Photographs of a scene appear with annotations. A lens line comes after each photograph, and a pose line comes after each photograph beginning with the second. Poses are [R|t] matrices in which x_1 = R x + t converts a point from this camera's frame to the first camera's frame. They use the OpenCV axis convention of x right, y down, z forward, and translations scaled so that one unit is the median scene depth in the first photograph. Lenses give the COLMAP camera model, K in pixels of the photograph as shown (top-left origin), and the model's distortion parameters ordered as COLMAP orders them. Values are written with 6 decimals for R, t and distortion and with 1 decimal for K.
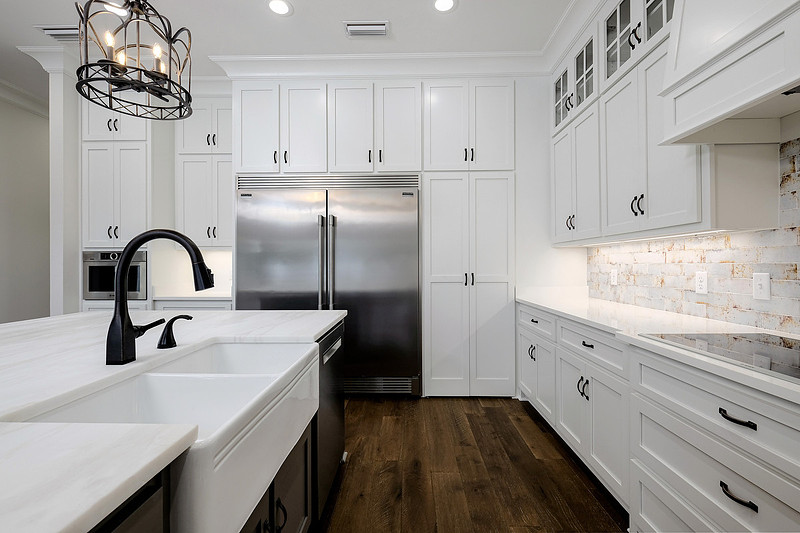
lens RADIAL K [[352.2, 0, 400.3], [0, 352.2, 262.4], [0, 0, 1]] dist [-0.002951, -0.000481]
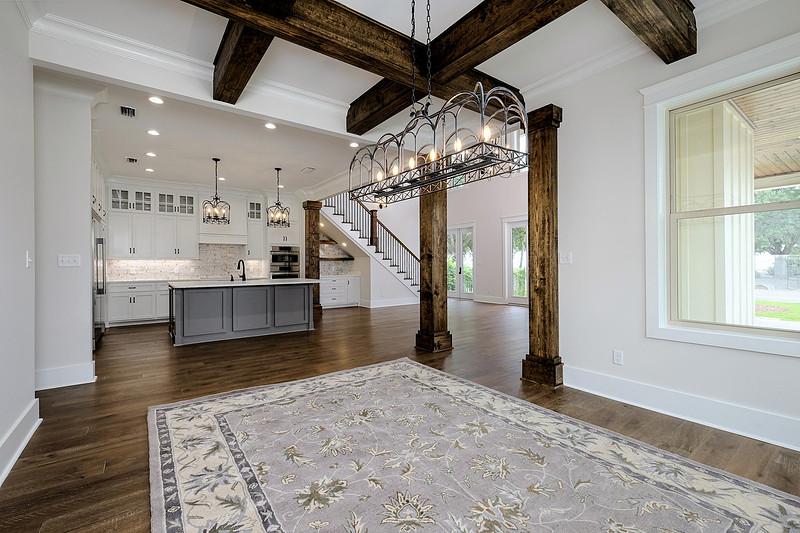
lens RADIAL K [[352.2, 0, 404.3], [0, 352.2, 266.6], [0, 0, 1]] dist [-0.002951, -0.000481]
pose [[-0.617091, 0.001449, 0.786891, -3.681650], [0.001118, 0.999999, -0.000965, 0.019491], [-0.786891, 0.000284, -0.617092, 1.285718]]
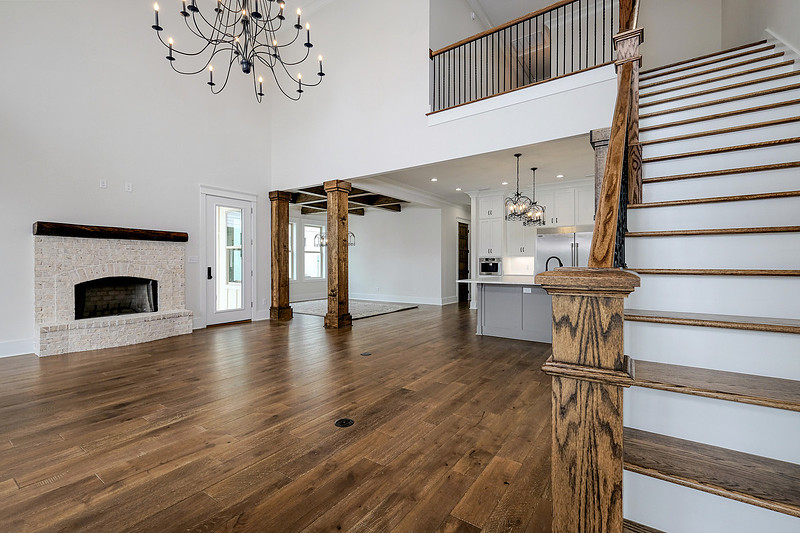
lens RADIAL K [[352.2, 0, 398.1], [0, 352.2, 263.6], [0, 0, 1]] dist [-0.002951, -0.000481]
pose [[0.830629, 0.001125, -0.556825, 0.207944], [0.004115, 0.999958, 0.008159, -0.017405], [0.556810, -0.009068, 0.830590, -2.586770]]
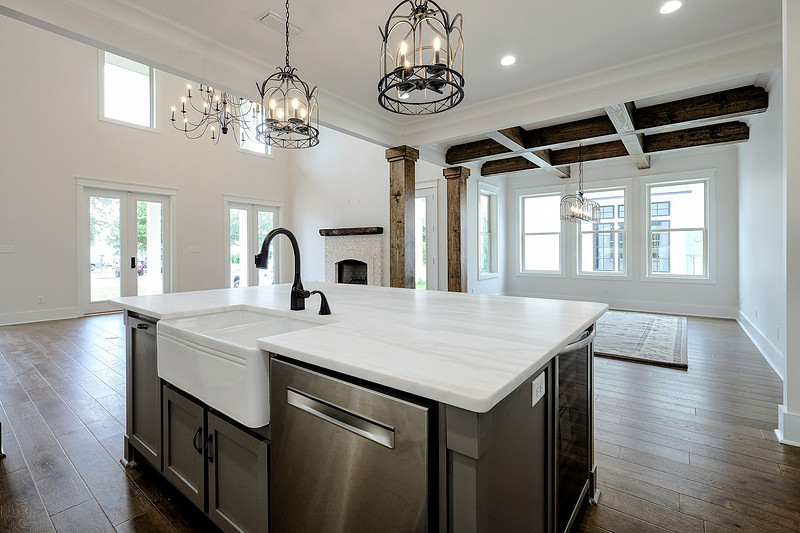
lens RADIAL K [[367.1, 0, 382.1], [0, 367.1, 246.0], [0, 0, 1]] dist [-0.001293, 0.000111]
pose [[-0.617239, -0.005358, -0.786758, 0.161835], [0.011668, 0.999805, -0.015963, 0.008282], [0.786689, -0.019032, -0.617056, 1.162116]]
